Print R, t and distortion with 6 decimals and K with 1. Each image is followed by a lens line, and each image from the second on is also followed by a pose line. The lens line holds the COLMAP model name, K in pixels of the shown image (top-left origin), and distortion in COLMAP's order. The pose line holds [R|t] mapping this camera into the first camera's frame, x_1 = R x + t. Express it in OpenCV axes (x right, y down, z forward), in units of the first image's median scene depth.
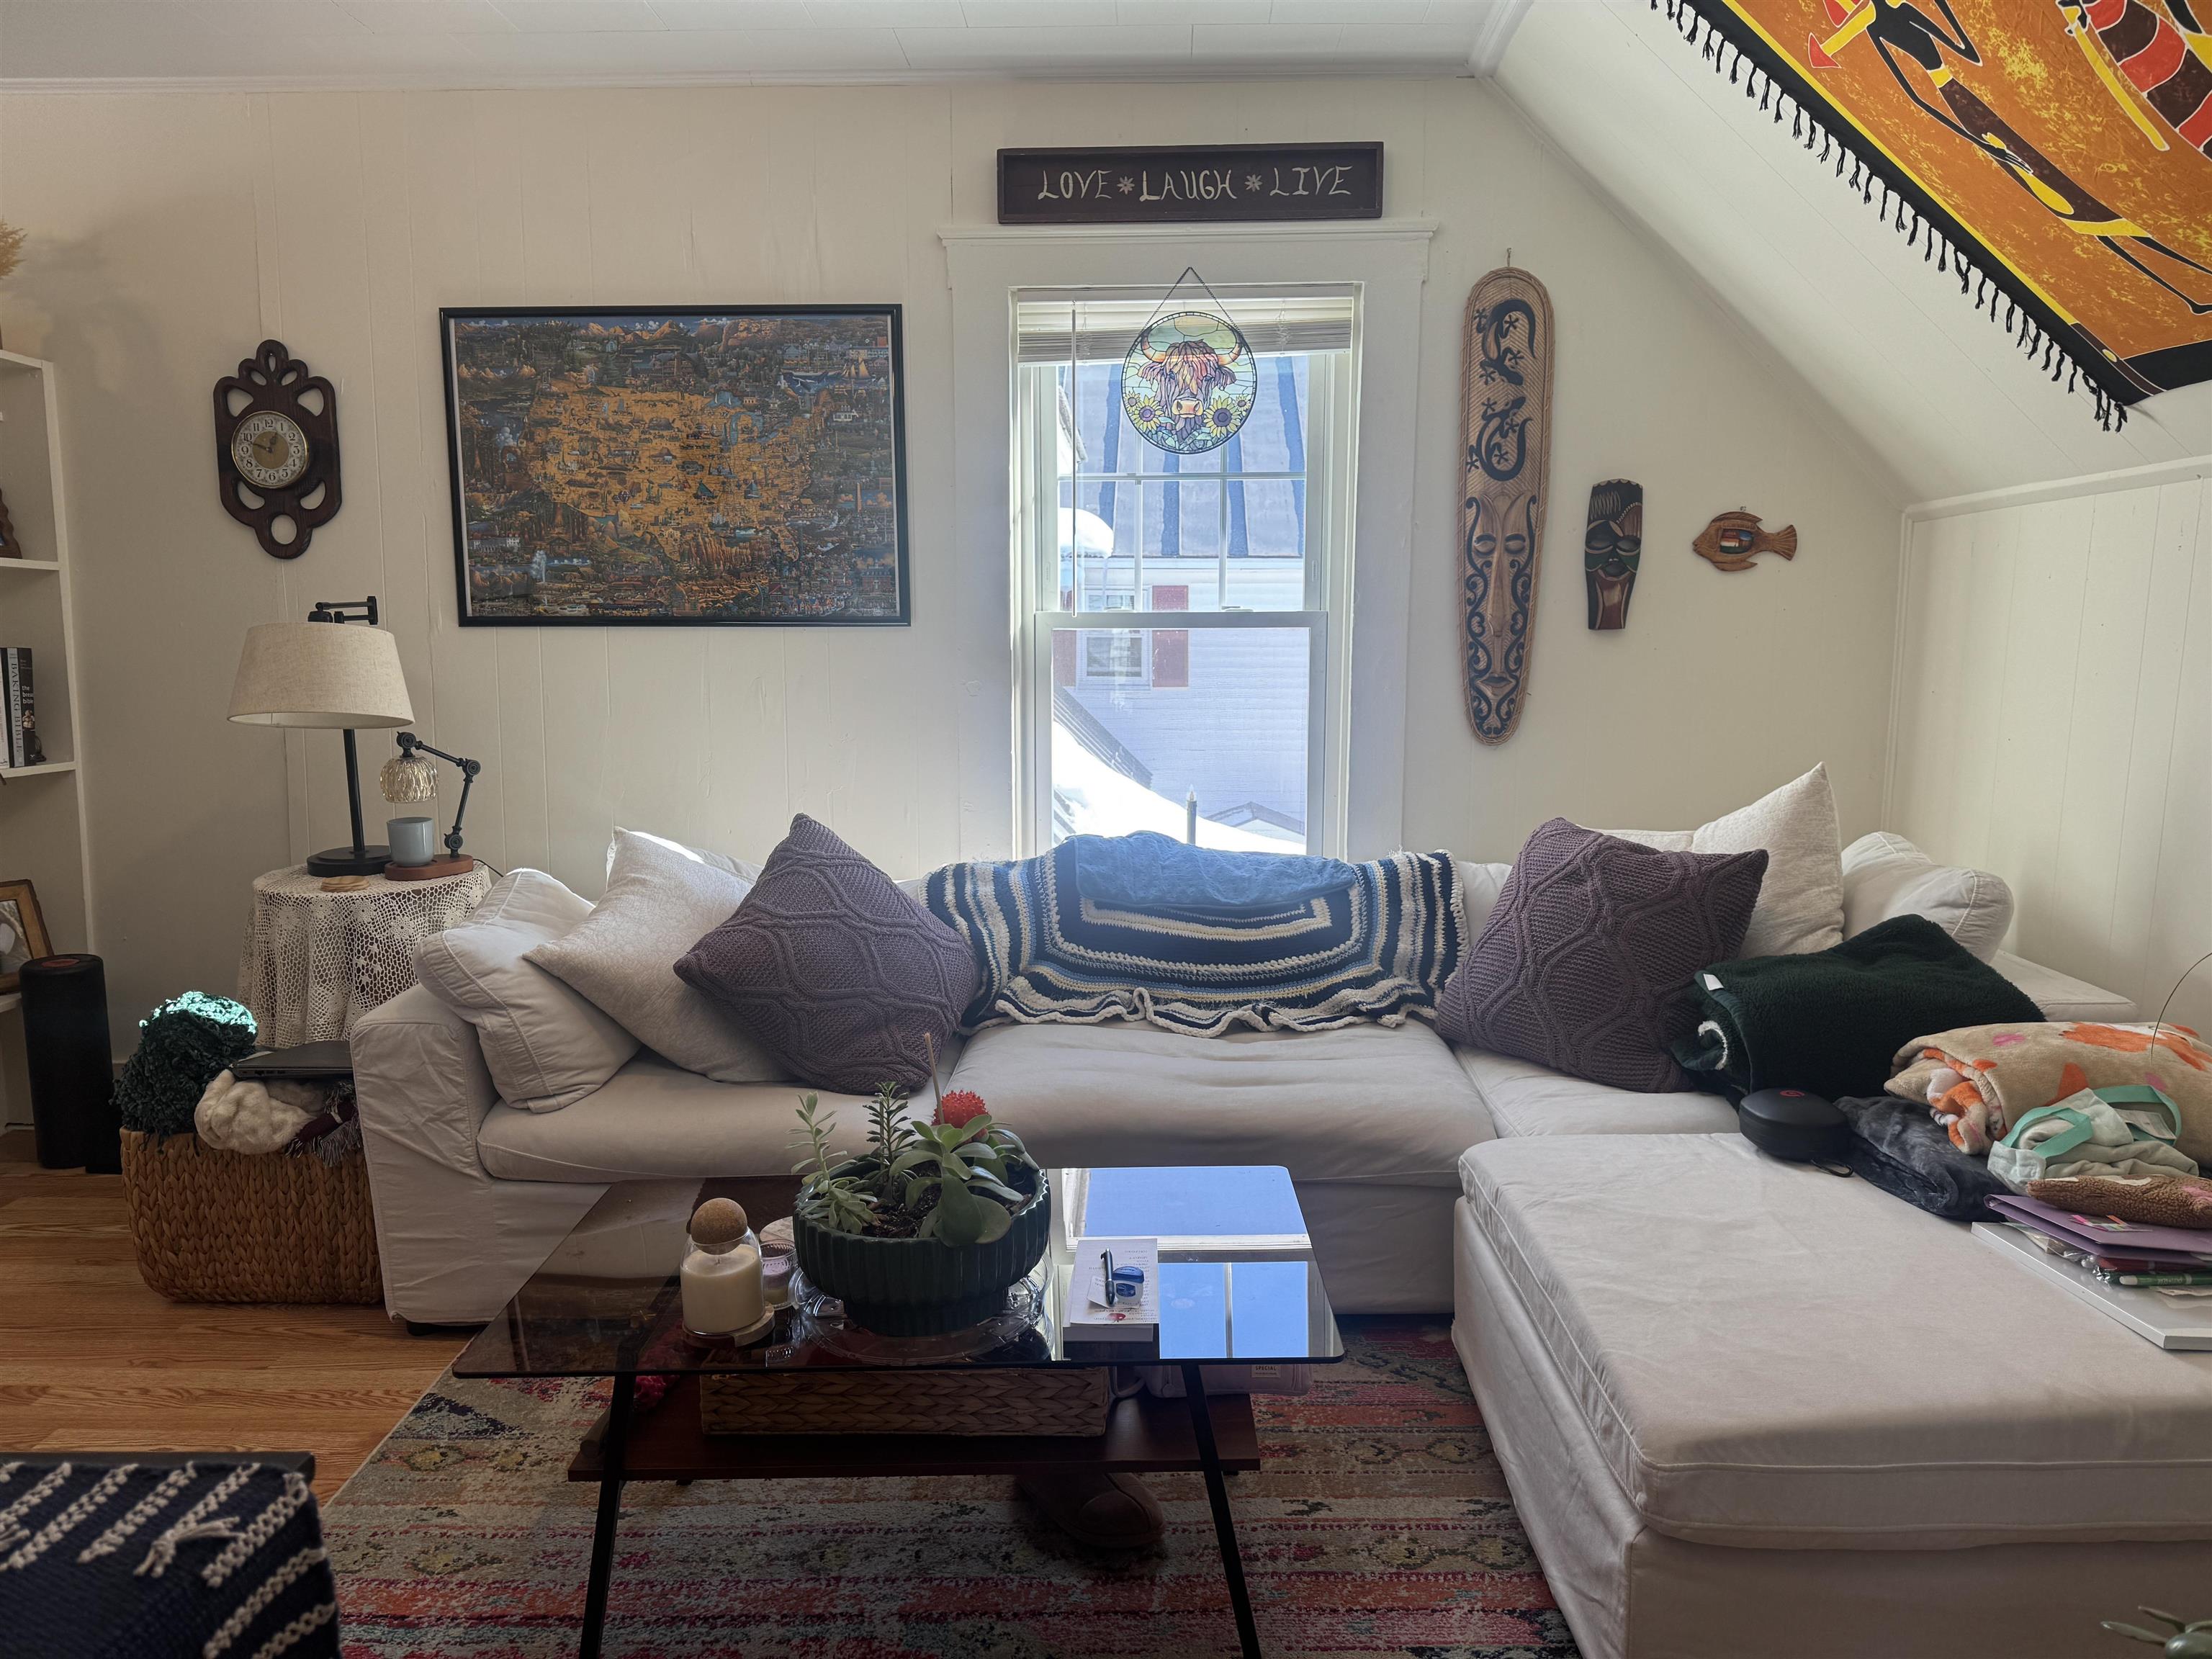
lens RADIAL K [[1557.6, 0, 1093.0], [0, 1557.6, 835.8], [0, 0, 1]] dist [0.034454, -0.031459]
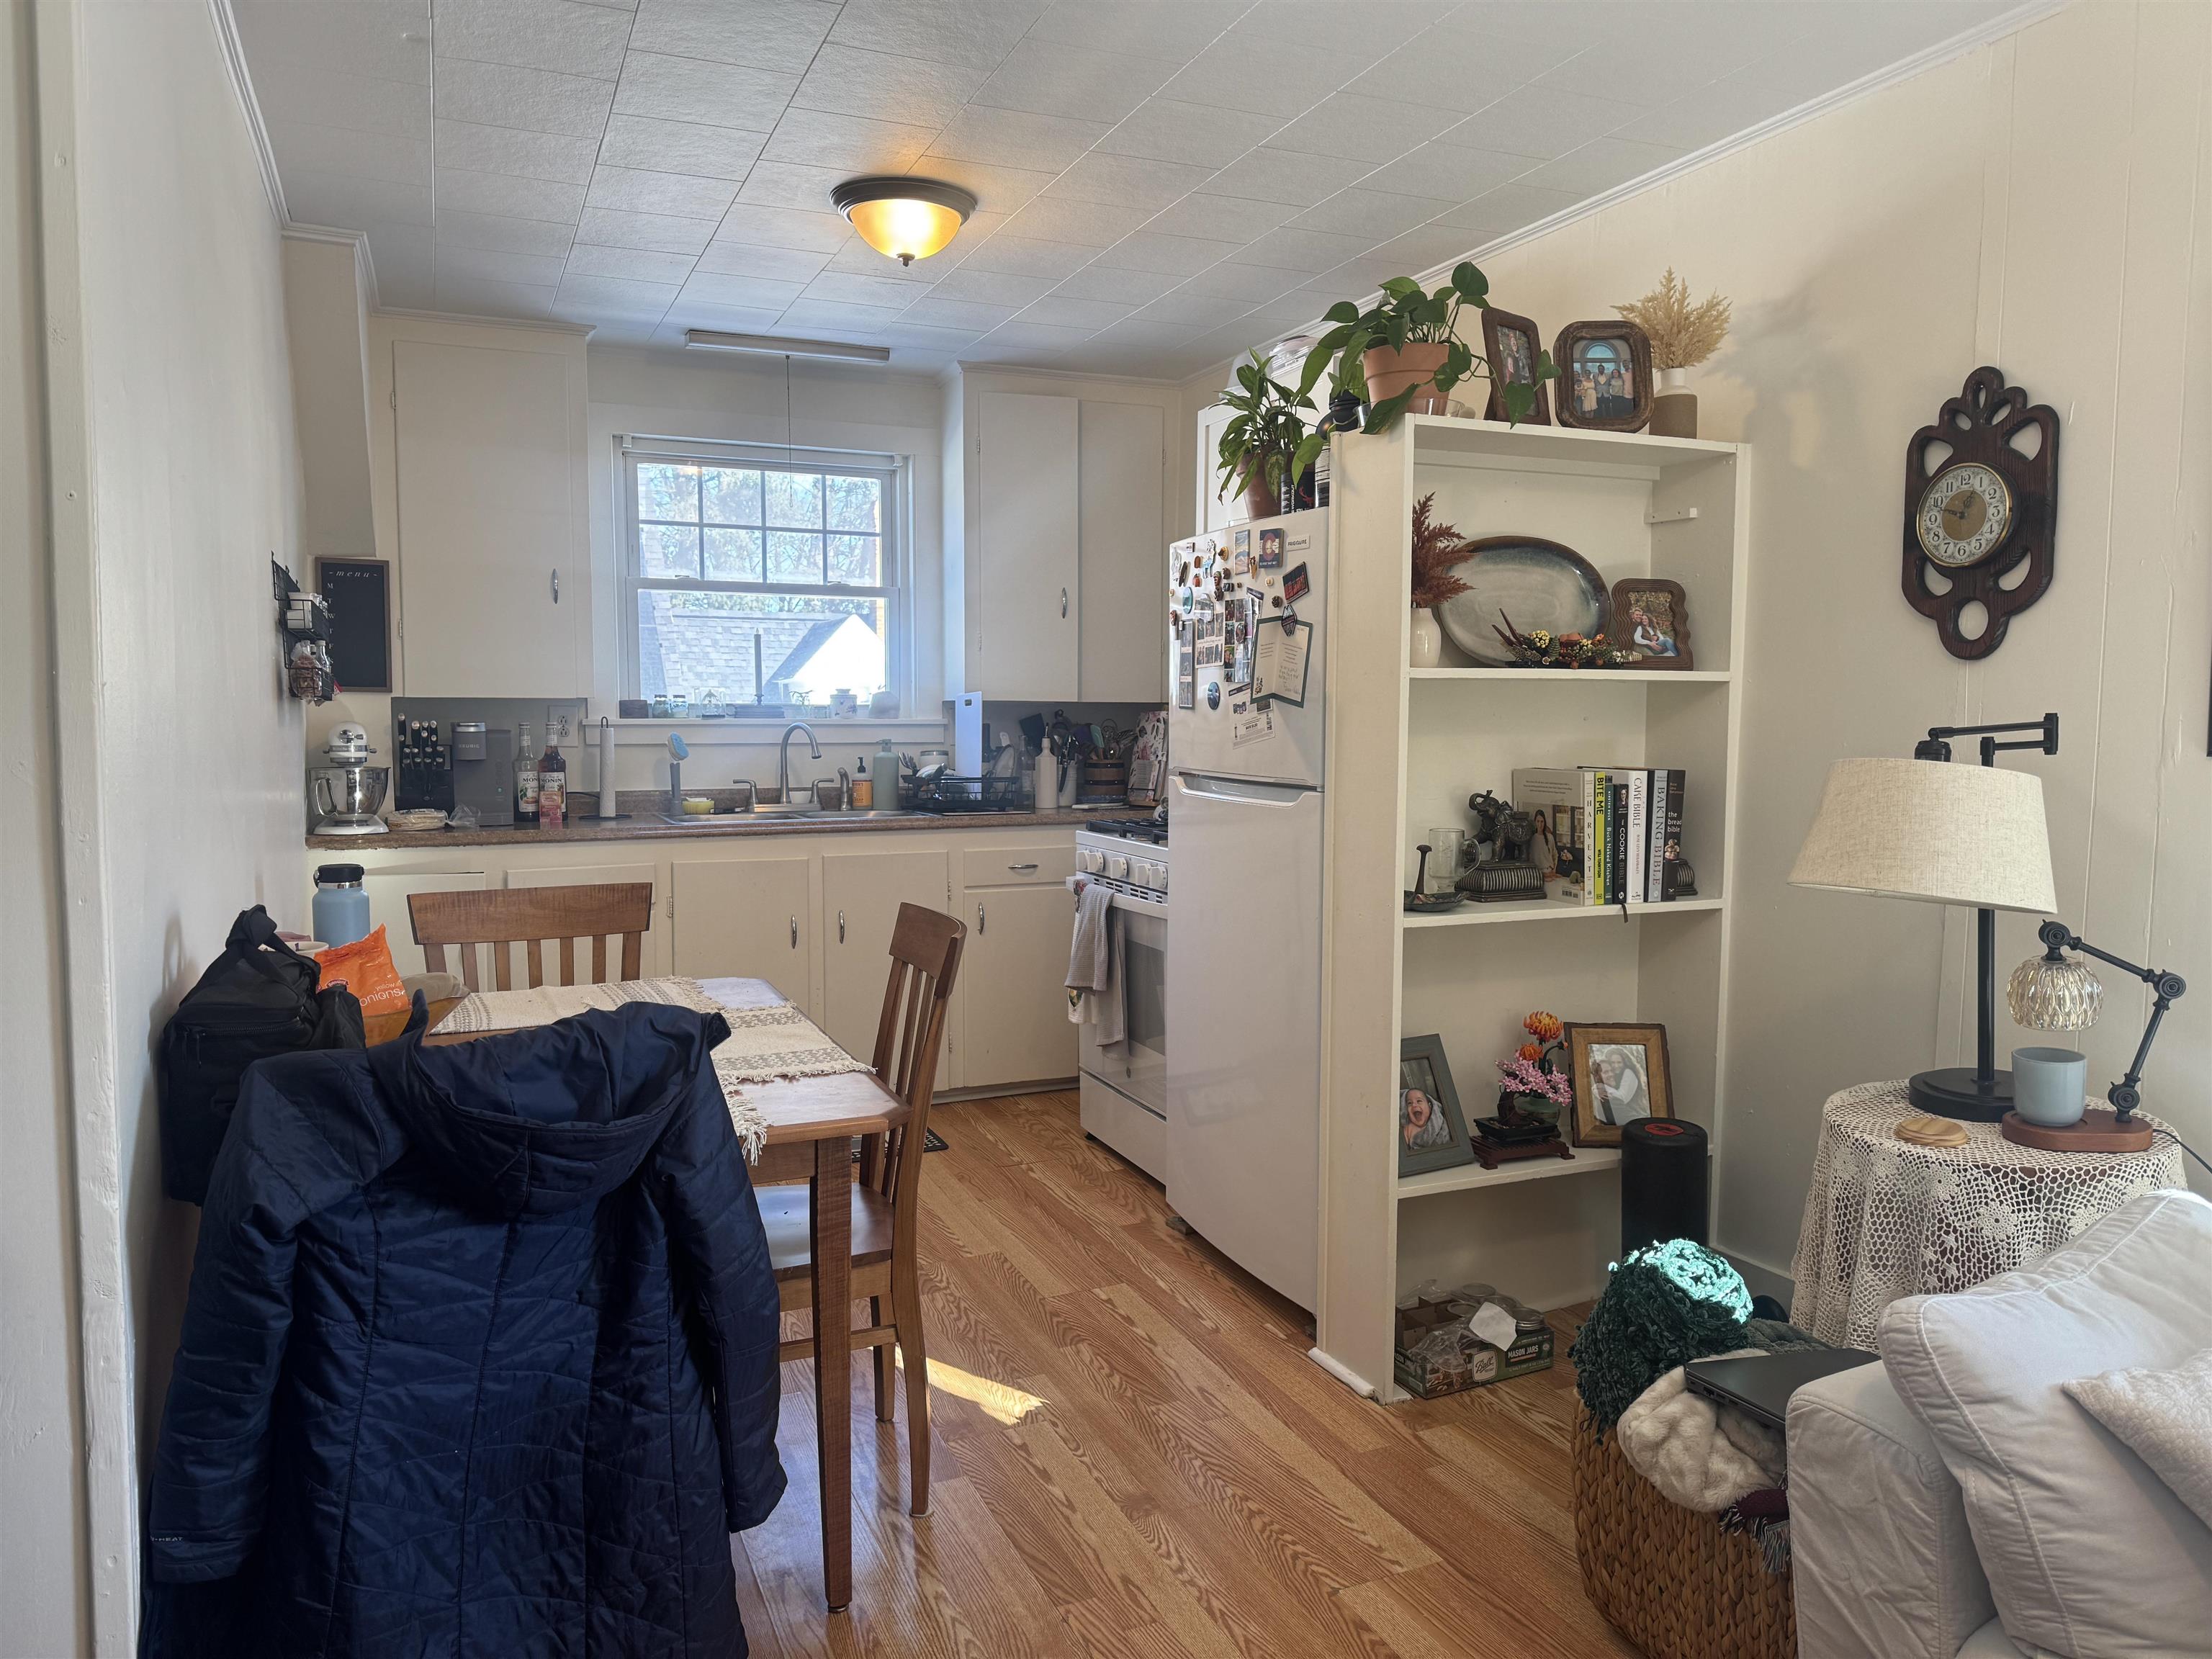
lens RADIAL K [[1557.6, 0, 1108.0], [0, 1557.6, 835.7], [0, 0, 1]] dist [0.034454, -0.031459]
pose [[0.431861, 0.072088, -0.899055, -0.024630], [-0.111661, 0.993406, 0.026018, -0.089371], [0.895002, 0.089153, 0.437062, 0.421474]]
